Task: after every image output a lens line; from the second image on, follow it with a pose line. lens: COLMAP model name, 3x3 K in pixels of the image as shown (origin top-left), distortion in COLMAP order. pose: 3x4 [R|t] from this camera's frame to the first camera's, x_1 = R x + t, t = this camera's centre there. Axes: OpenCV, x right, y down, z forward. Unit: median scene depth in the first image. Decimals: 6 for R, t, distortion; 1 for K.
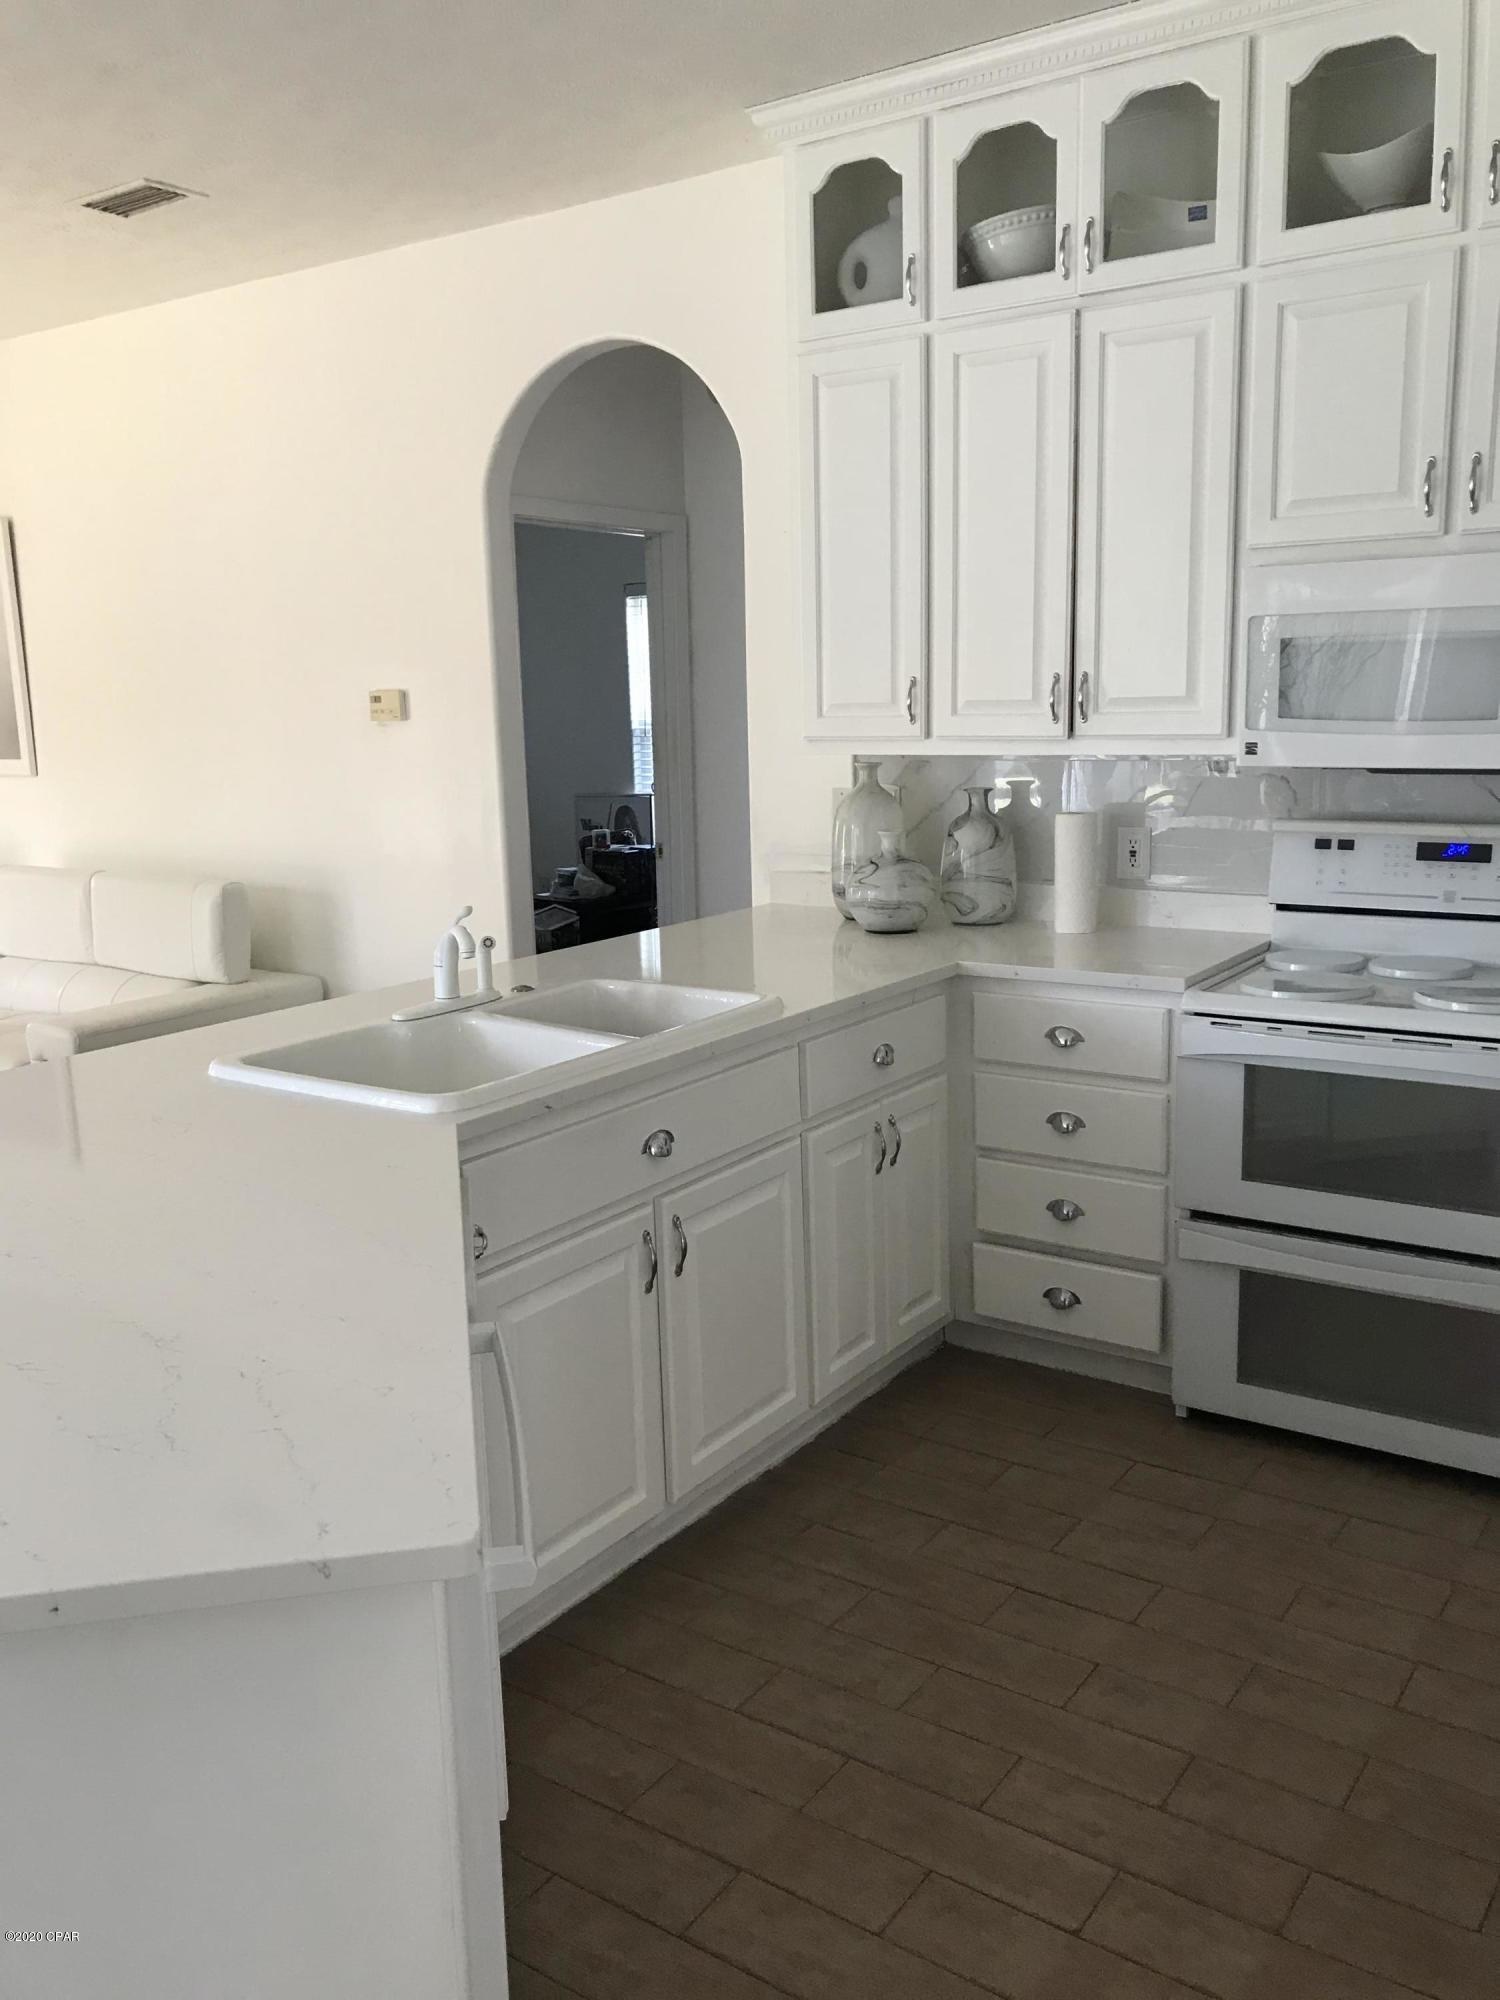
lens RADIAL K [[1630.4, 0, 755.5], [0, 1630.4, 1003.7], [0, 0, 1]] dist [0.008604, 0.007912]
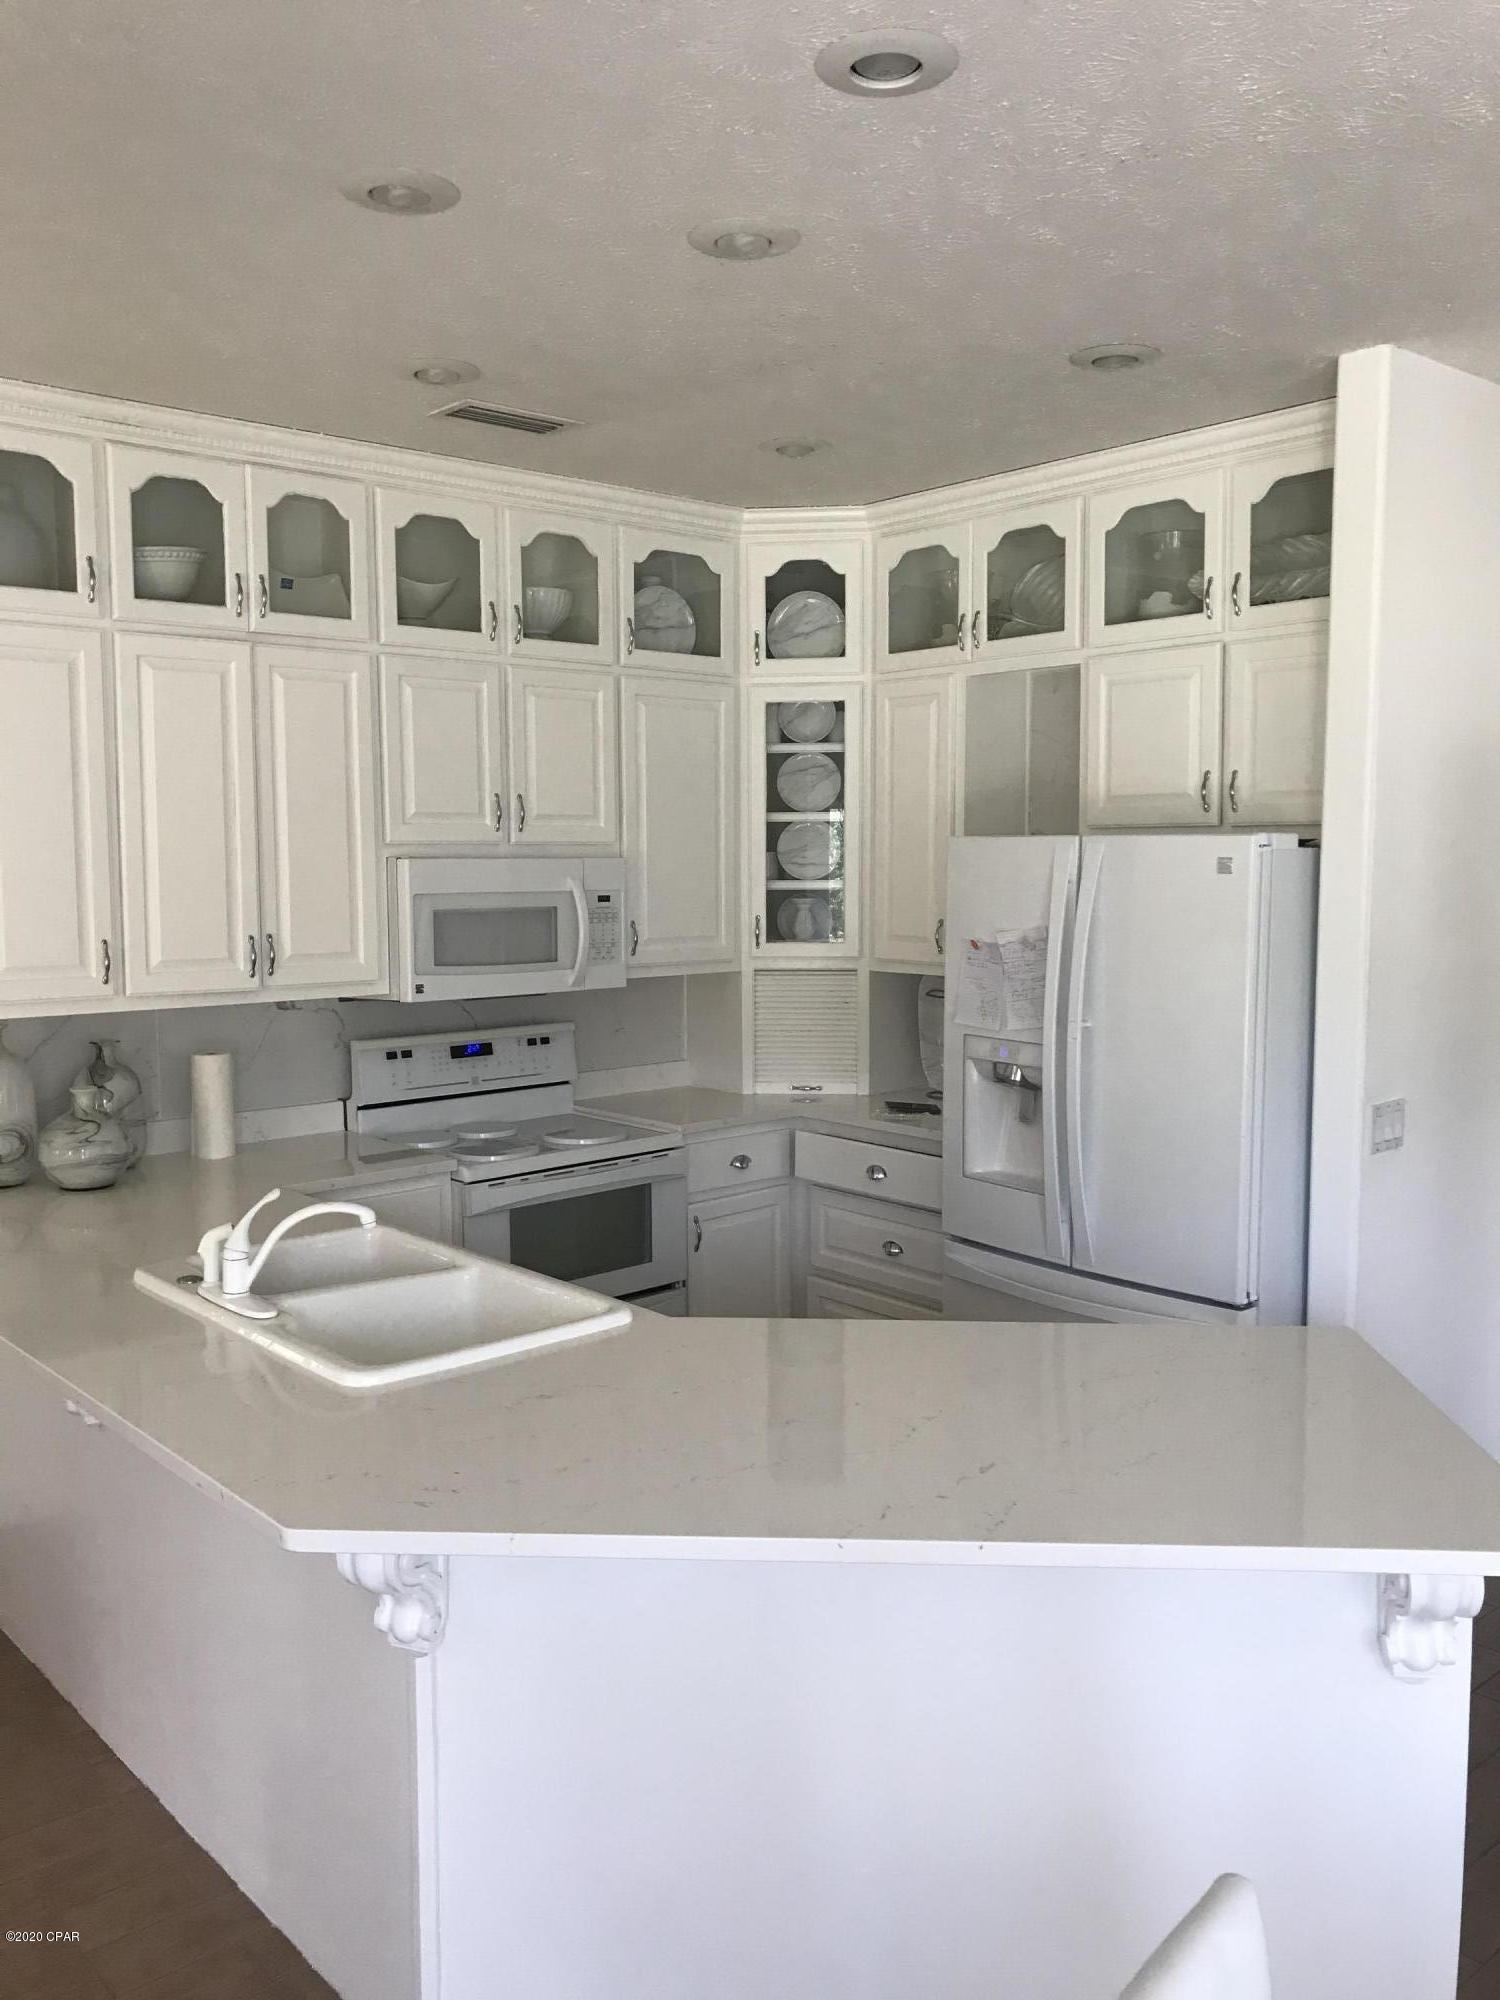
lens RADIAL K [[1635.8, 0, 751.0], [0, 1635.8, 991.7], [0, 0, 1]] dist [0.117721, -0.255281]
pose [[0.248887, -0.061575, 0.966573, -0.923192], [0.183549, 0.982891, 0.015351, -0.120716], [-0.950981, 0.173593, 0.255931, 0.375887]]
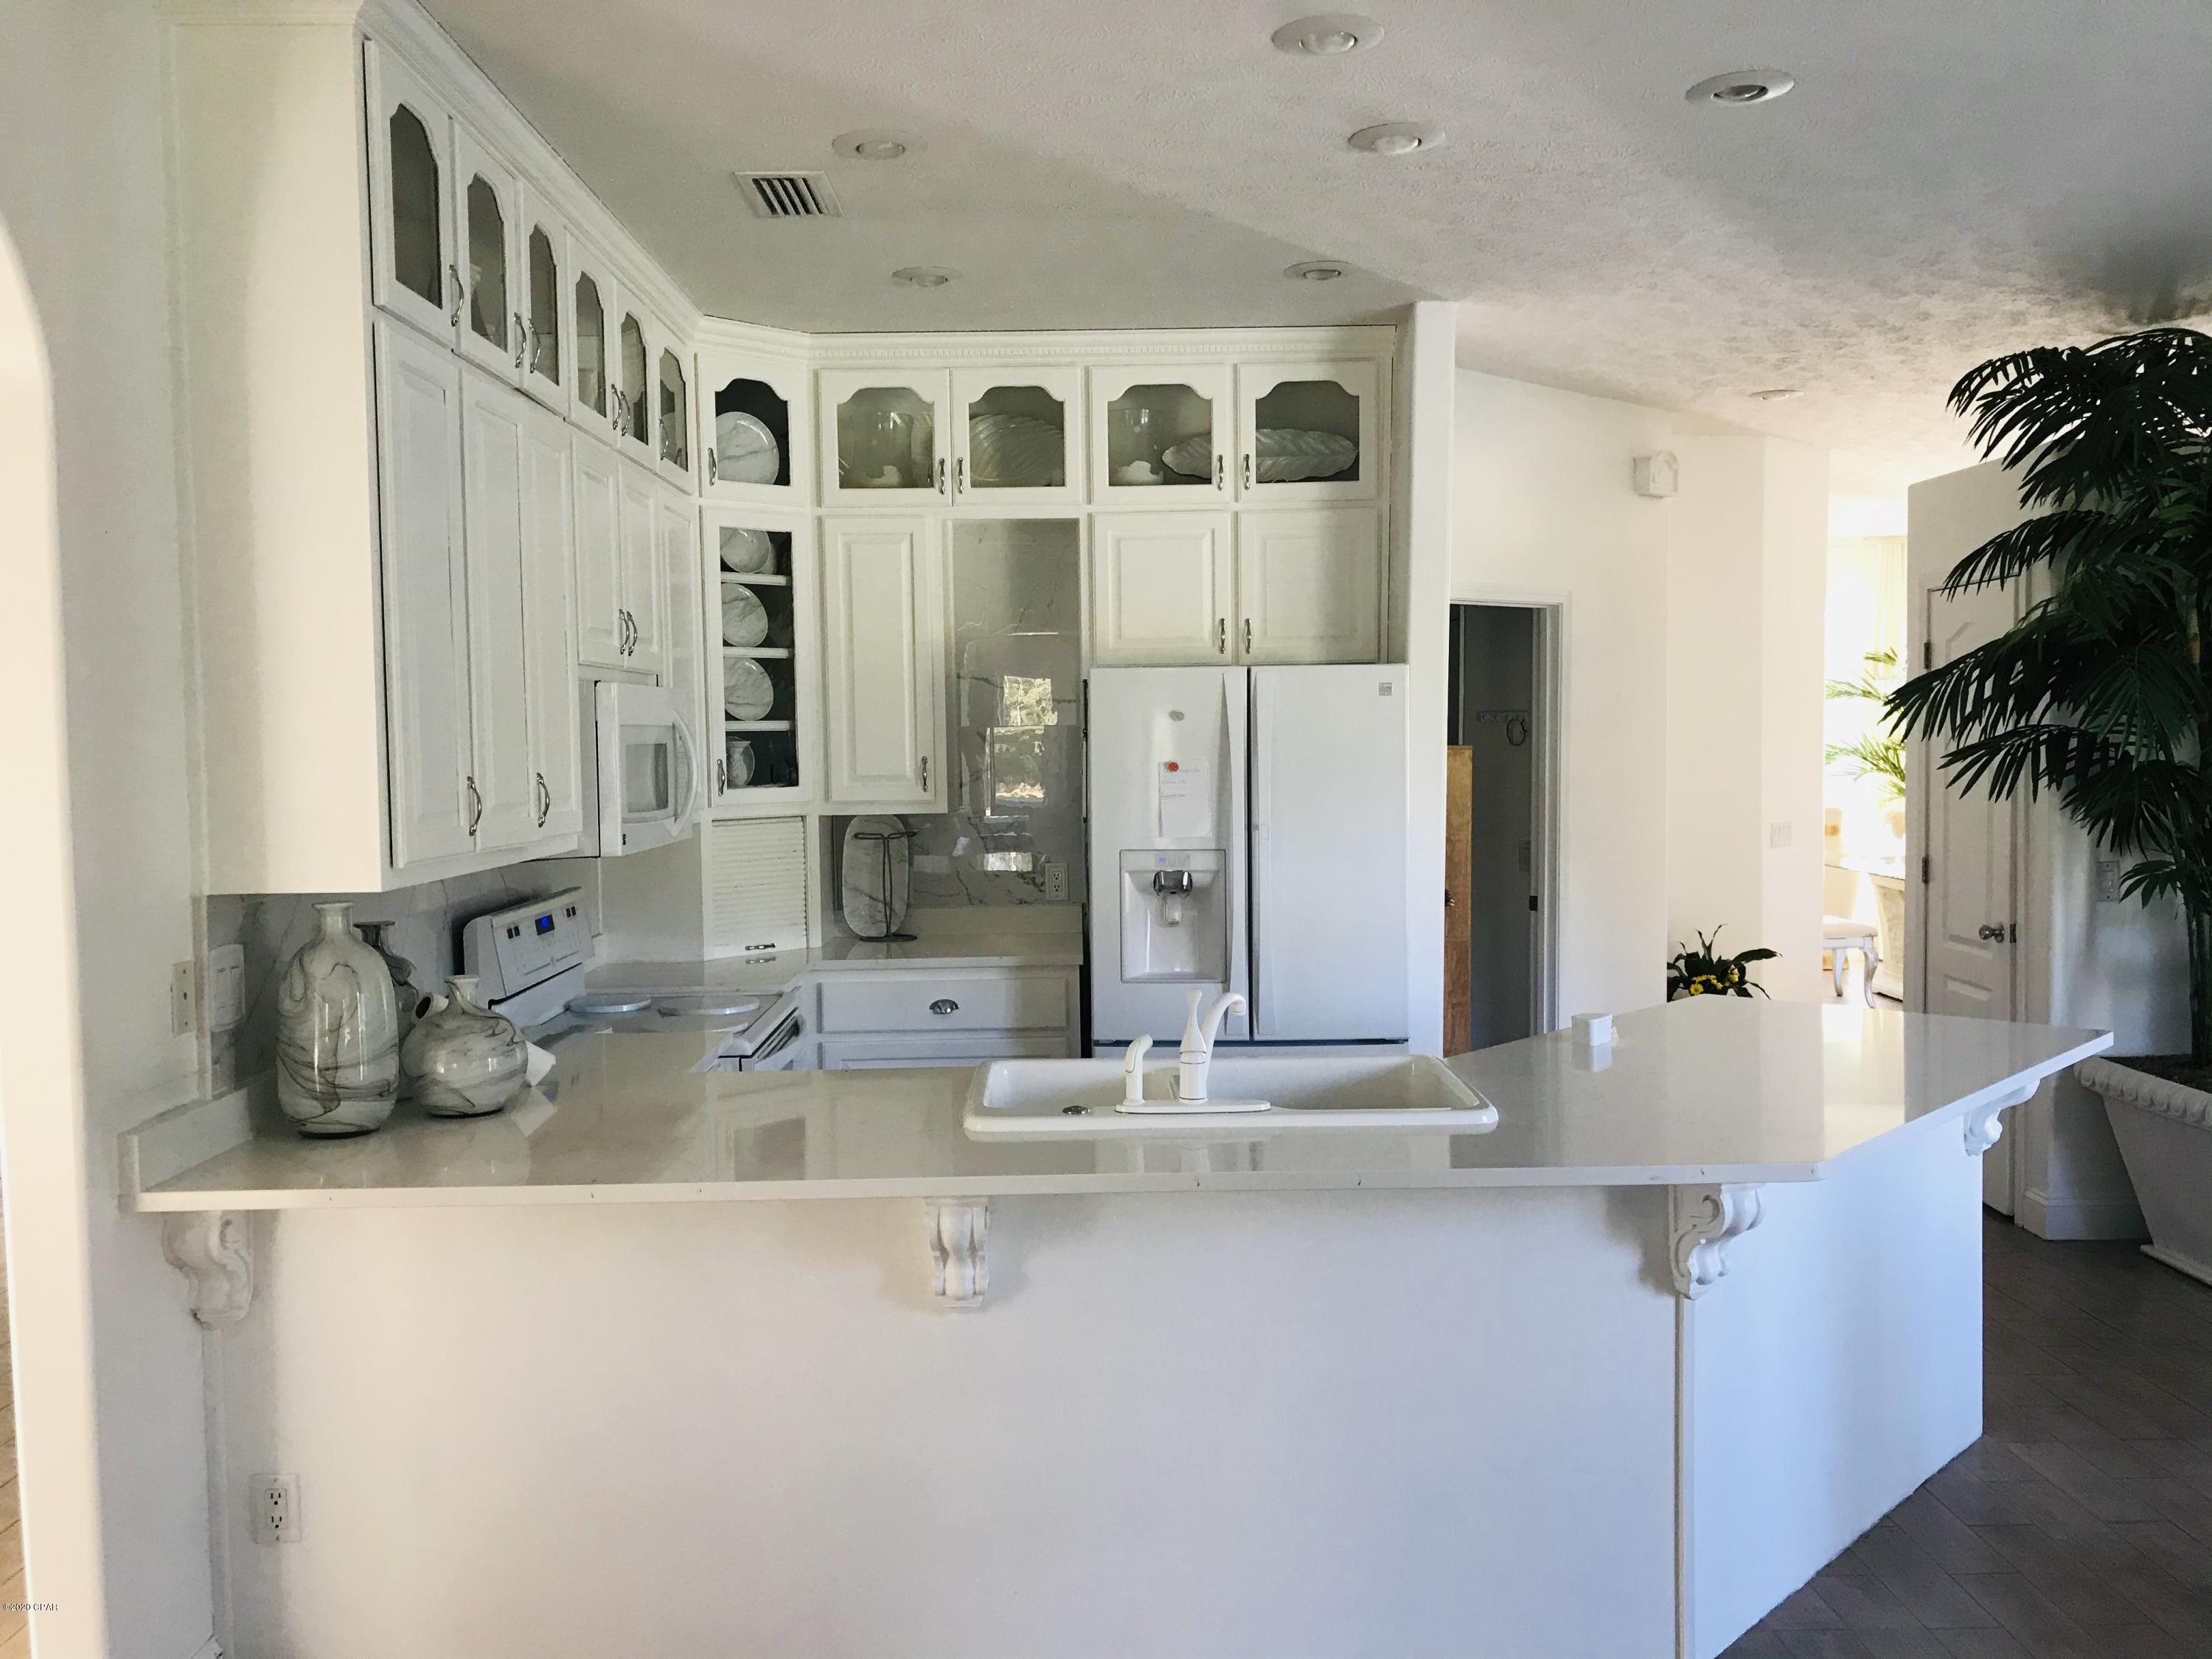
lens RADIAL K [[1809.2, 0, 1104.4], [0, 1809.2, 825.6], [0, 0, 1]] dist [0.117721, -0.255281]
pose [[-0.576565, -0.009228, 0.816999, -0.885341], [0.184944, 0.972508, 0.141502, -0.273992], [-0.795845, 0.232685, -0.559007, 1.393924]]
